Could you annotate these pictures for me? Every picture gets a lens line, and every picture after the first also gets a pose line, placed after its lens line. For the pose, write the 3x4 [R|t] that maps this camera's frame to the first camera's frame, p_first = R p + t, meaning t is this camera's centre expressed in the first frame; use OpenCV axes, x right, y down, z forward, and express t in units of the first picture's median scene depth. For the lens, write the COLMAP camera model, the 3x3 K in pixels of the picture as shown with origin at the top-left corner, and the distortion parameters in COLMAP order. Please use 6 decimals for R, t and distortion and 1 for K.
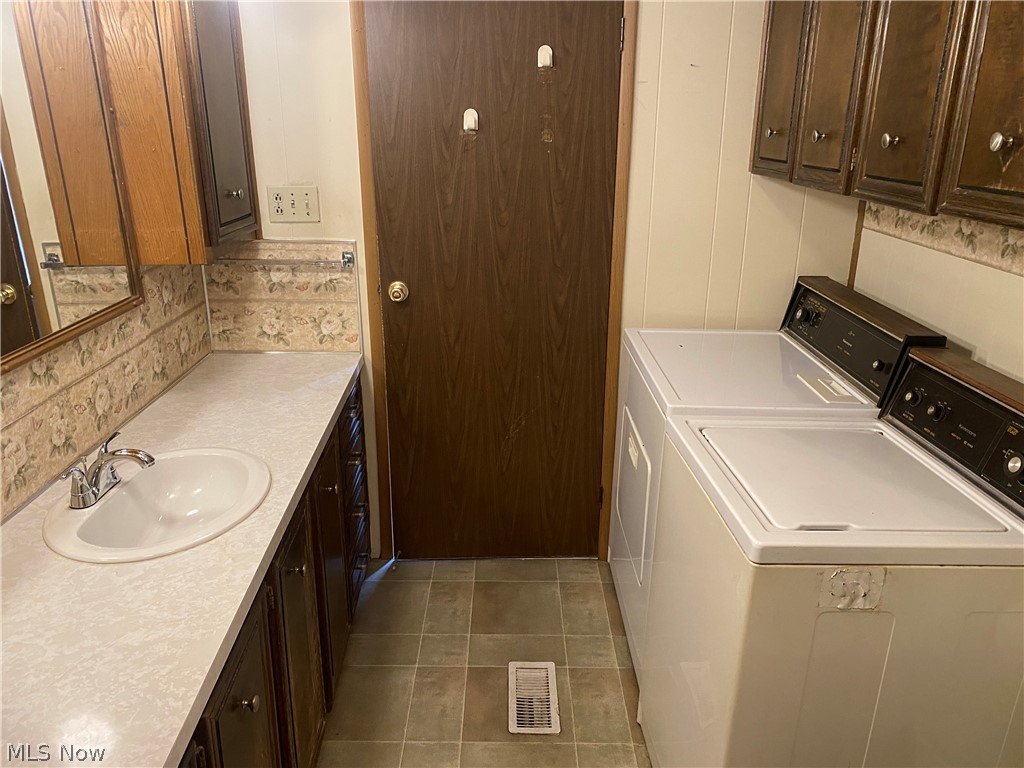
lens RADIAL K [[783.6, 0, 514.5], [0, 783.6, 384.2], [0, 0, 1]] dist [-0.015889, 0.039022]
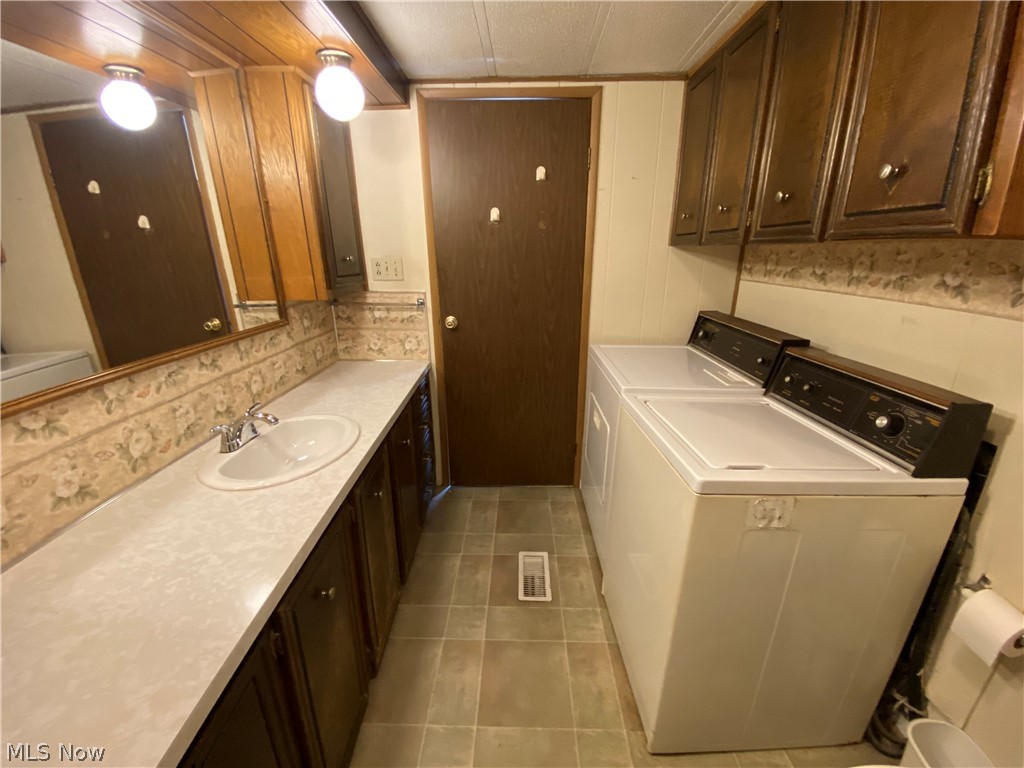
lens RADIAL K [[416.2, 0, 512.6], [0, 416.2, 387.3], [0, 0, 1]] dist [-0.008439, -0.002399]
pose [[0.999550, -0.002008, -0.029945, 0.006640], [0.001691, 0.999942, -0.010631, 0.033365], [0.029965, 0.010576, 0.999495, 0.173631]]
